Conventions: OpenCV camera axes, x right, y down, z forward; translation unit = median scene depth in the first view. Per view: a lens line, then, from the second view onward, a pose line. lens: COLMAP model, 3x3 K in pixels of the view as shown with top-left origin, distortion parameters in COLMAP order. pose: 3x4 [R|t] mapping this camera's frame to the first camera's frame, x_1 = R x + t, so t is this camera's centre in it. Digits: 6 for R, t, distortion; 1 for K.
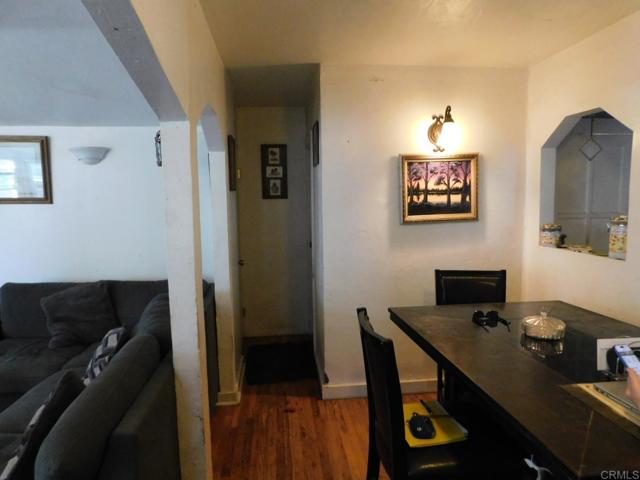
lens RADIAL K [[420.1, 0, 320.0], [0, 420.1, 240.0], [0, 0, 1]] dist [-0.077298, 0.057780]
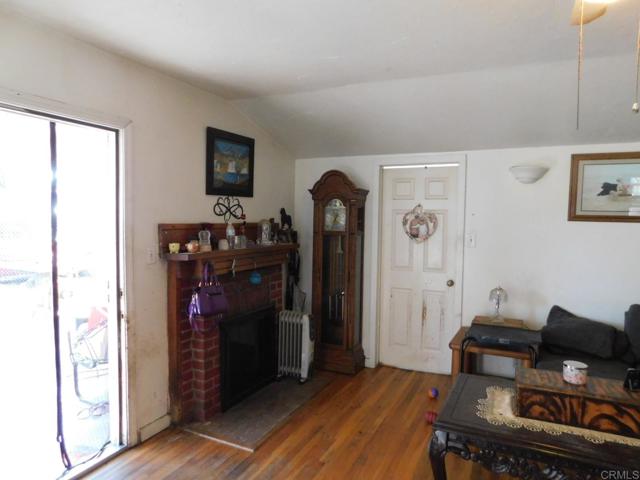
lens RADIAL K [[420.1, 0, 320.0], [0, 420.1, 240.0], [0, 0, 1]] dist [-0.077298, 0.057780]
pose [[0.852029, 0.046545, -0.521422, -0.987587], [-0.069691, 0.997259, -0.024858, 0.026516], [0.518835, 0.057518, 0.852937, -0.227231]]
